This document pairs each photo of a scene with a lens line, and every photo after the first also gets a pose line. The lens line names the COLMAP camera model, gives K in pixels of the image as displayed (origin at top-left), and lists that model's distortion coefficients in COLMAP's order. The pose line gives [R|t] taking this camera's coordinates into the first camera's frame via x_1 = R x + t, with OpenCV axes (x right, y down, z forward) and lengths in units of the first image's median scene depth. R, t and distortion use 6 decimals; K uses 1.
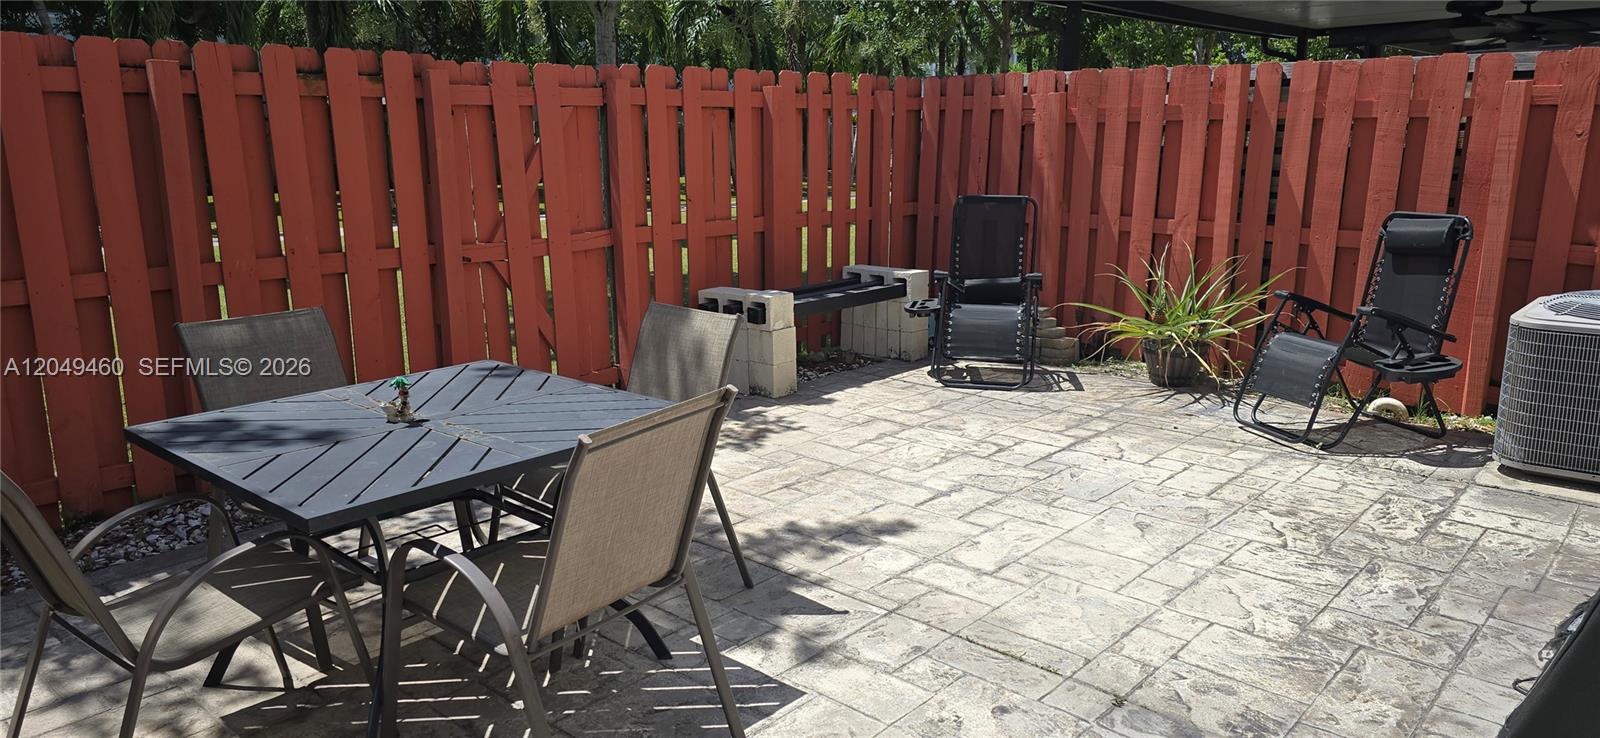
lens RADIAL K [[1060.7, 0, 800.7], [0, 1060.7, 372.4], [0, 0, 1]] dist [0.066730, -0.062663]
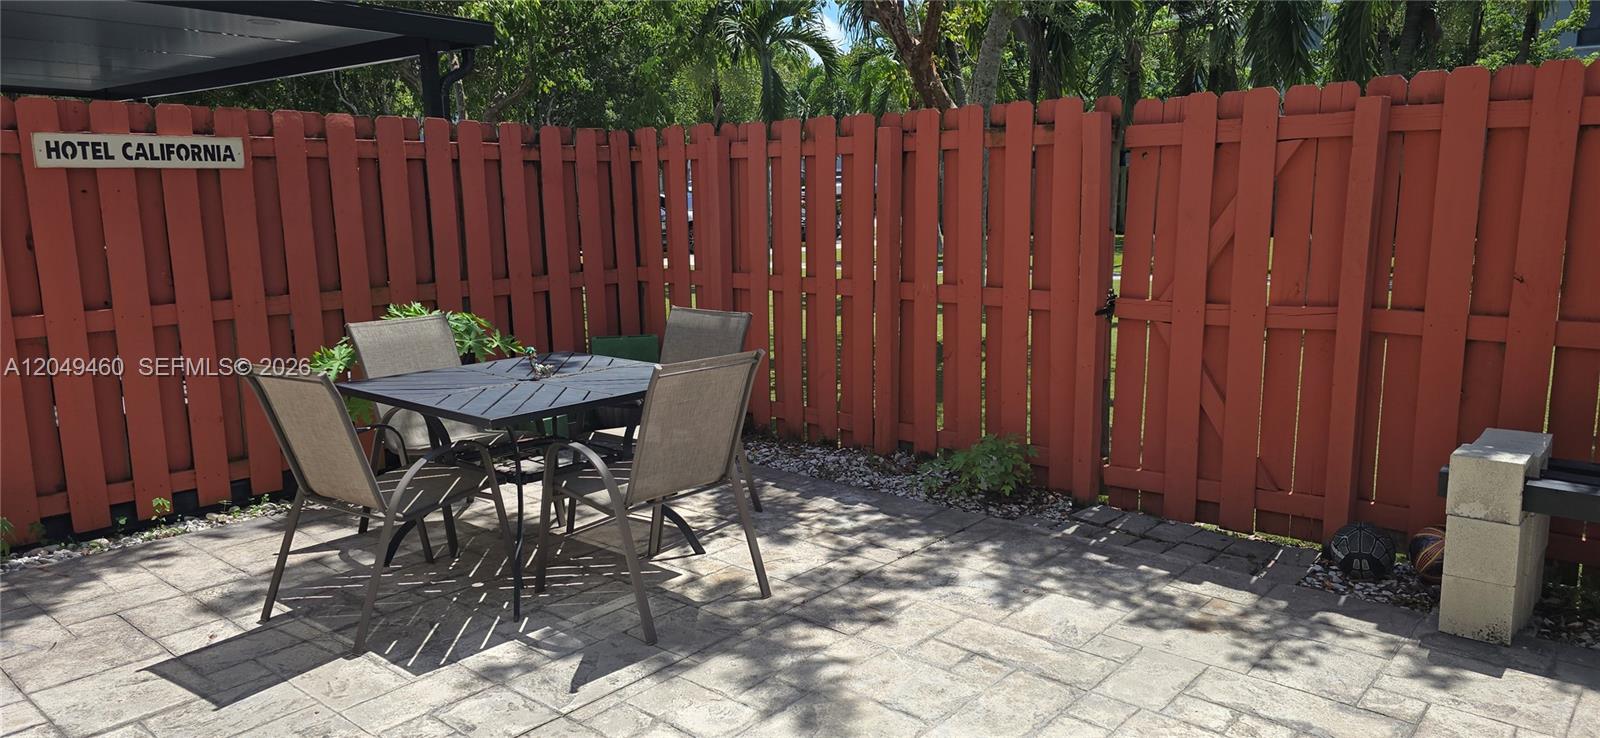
lens RADIAL K [[1060.7, 0, 801.4], [0, 1060.7, 369.6], [0, 0, 1]] dist [0.066730, -0.062663]
pose [[0.007952, 0.168150, -0.985729, 0.861662], [-0.206616, 0.964765, 0.162907, -0.223660], [0.978390, 0.202372, 0.042414, 1.036838]]
